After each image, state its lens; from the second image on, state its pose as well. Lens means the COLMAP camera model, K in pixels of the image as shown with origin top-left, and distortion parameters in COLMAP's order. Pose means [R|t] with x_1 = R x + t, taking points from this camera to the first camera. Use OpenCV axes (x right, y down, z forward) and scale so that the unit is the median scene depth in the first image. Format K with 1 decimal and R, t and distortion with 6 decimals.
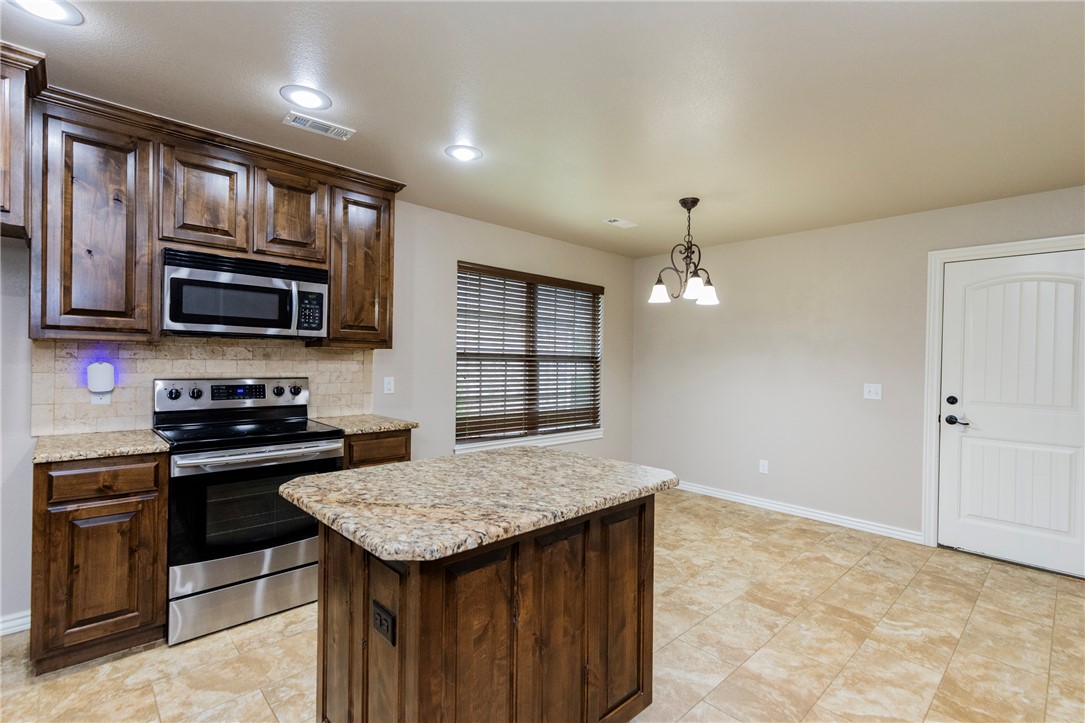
lens RADIAL K [[501.3, 0, 556.4], [0, 501.3, 362.8], [0, 0, 1]] dist [0.004034, 0.000305]
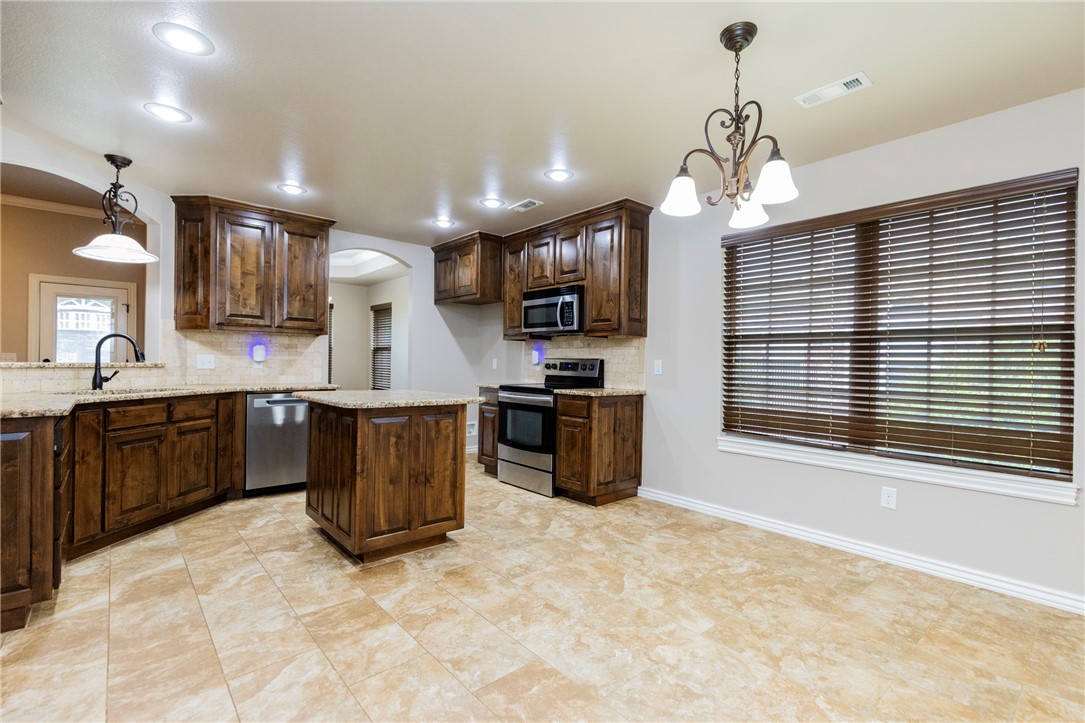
lens RADIAL K [[490.1, 0, 551.4], [0, 490.1, 363.5], [0, 0, 1]] dist [0.005374, 0.000408]
pose [[-0.042033, -0.016382, -0.998982, 1.012299], [-0.021004, 0.999659, -0.015510, 0.074483], [0.998895, 0.020331, -0.042363, 1.013473]]
